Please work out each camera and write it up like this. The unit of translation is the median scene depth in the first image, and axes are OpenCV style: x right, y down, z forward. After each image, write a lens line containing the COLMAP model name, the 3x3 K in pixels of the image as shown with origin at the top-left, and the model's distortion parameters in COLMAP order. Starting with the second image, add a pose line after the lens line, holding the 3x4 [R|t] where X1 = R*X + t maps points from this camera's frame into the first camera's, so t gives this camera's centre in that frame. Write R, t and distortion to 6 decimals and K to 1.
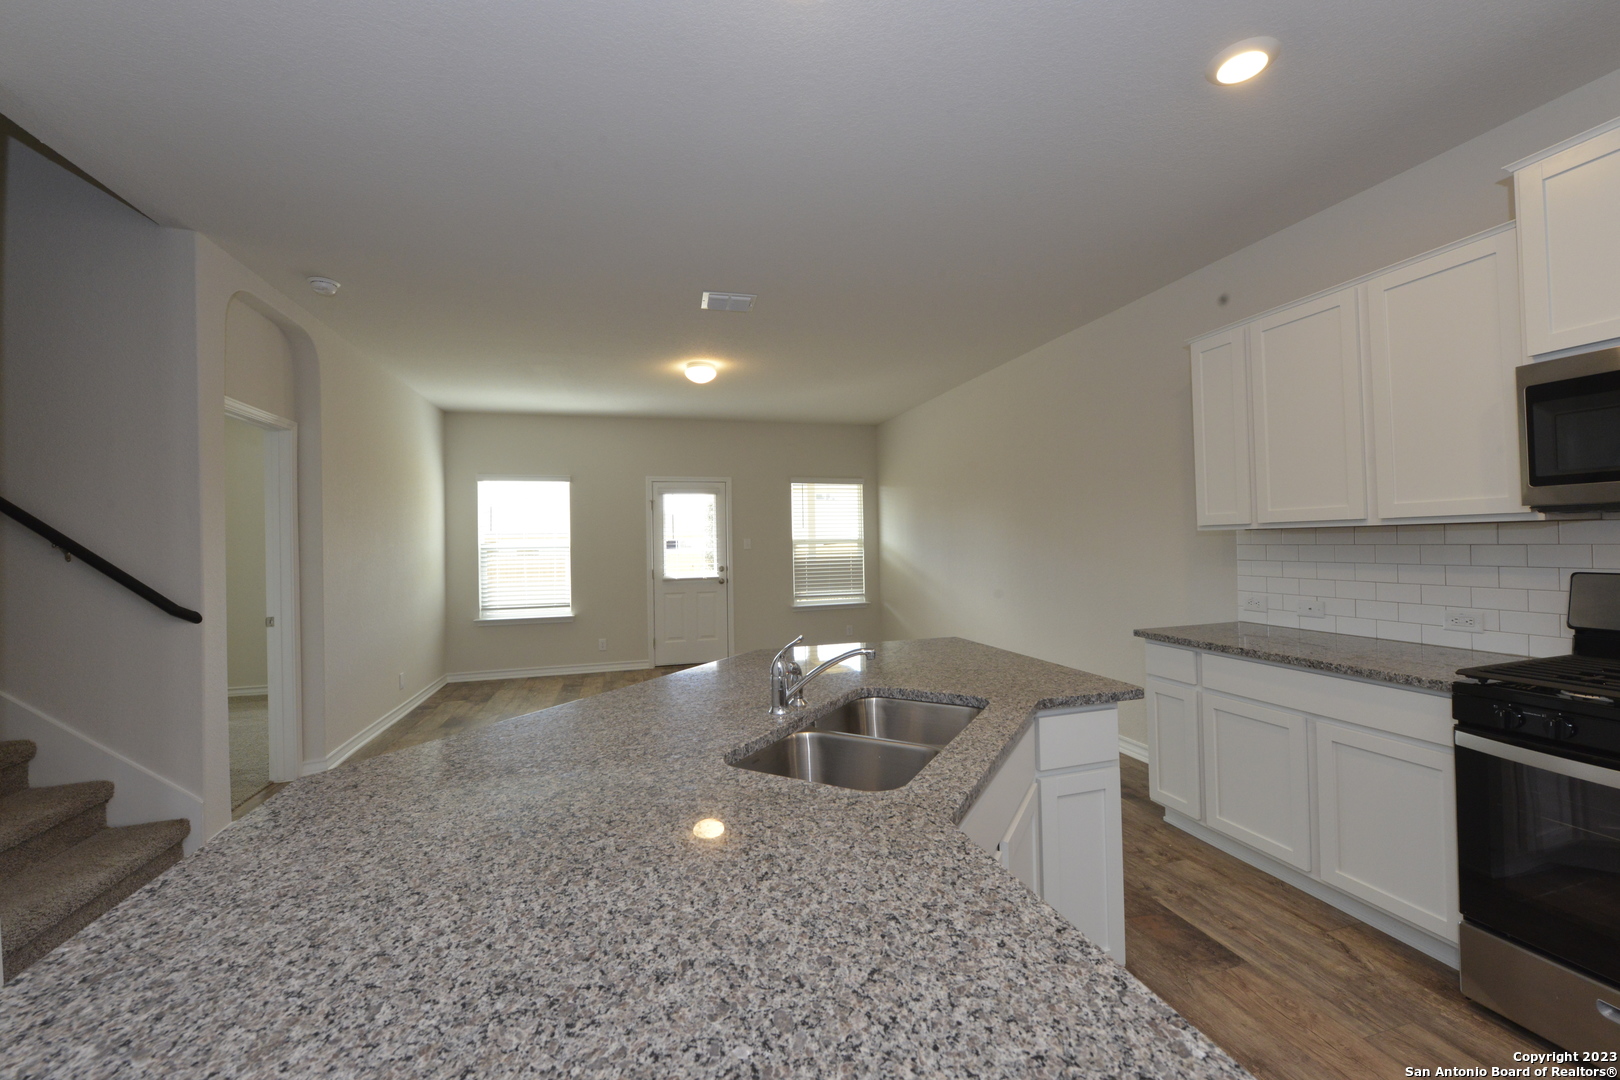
lens RADIAL K [[631.9, 0, 803.1], [0, 631.9, 534.4], [0, 0, 1]] dist [-0.010552, -0.000279]
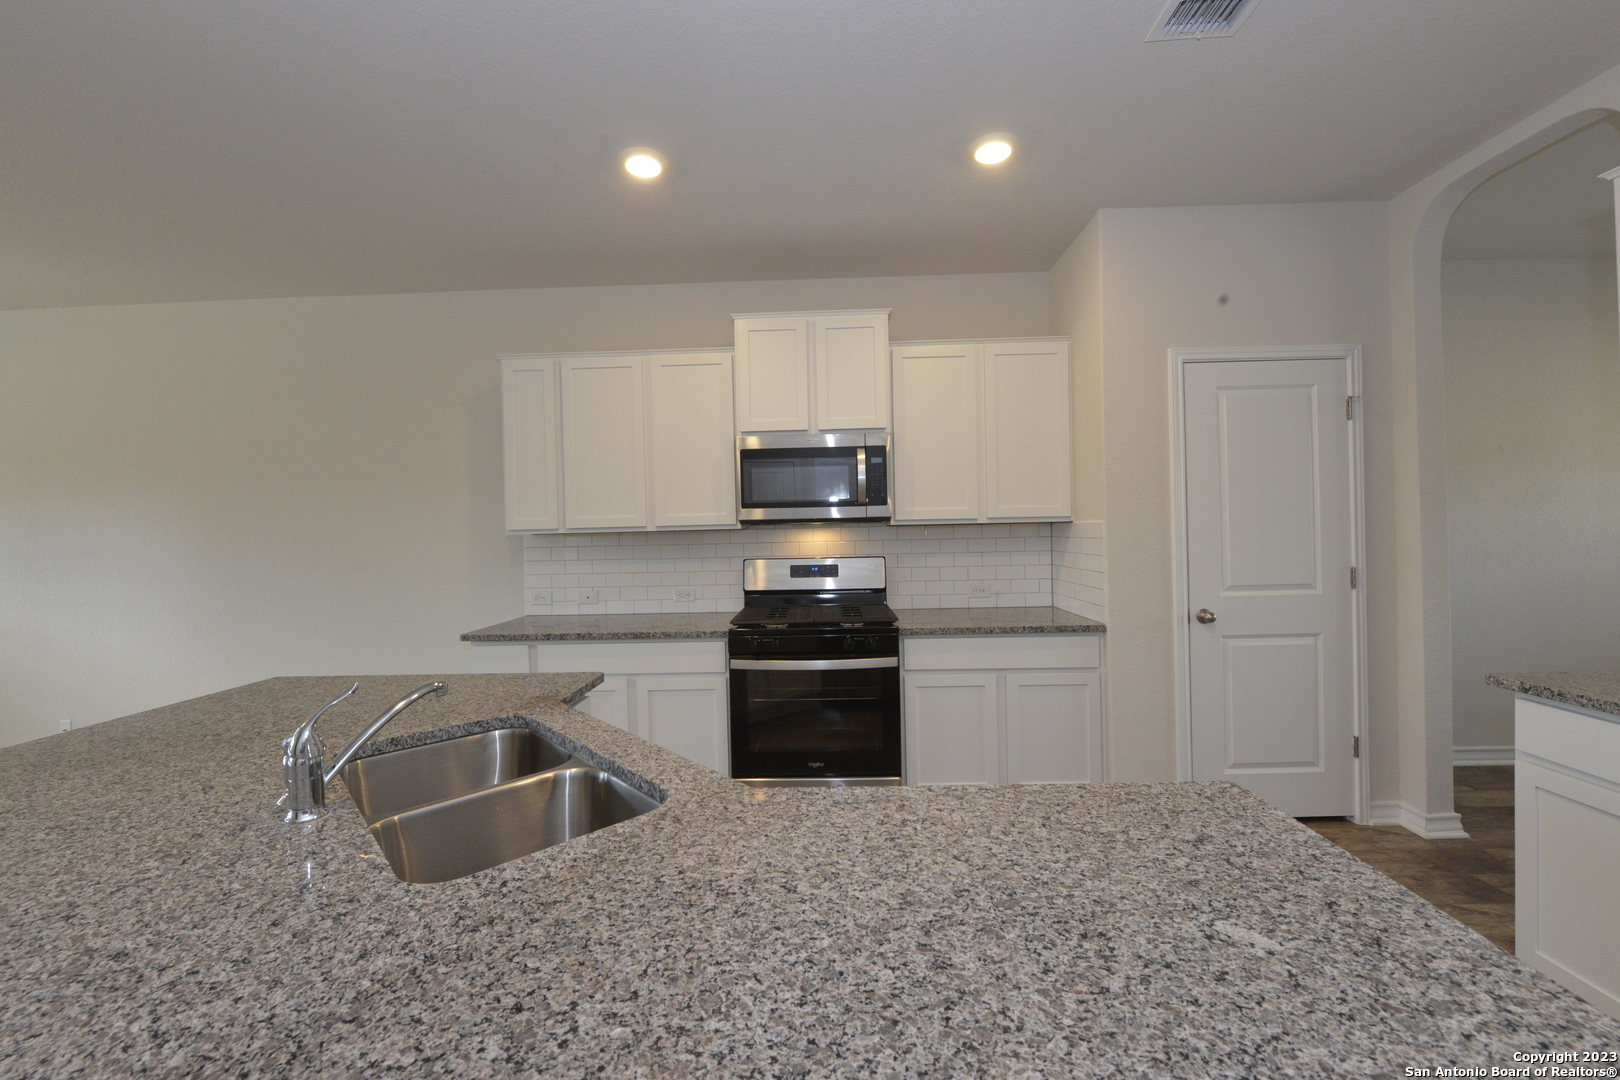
lens RADIAL K [[631.9, 0, 812.7], [0, 631.9, 534.1], [0, 0, 1]] dist [-0.010552, -0.000279]
pose [[0.307722, 0.009630, 0.951428, -0.609984], [0.003452, 0.999931, -0.011237, 0.017966], [-0.951470, 0.006742, 0.307668, 0.435398]]
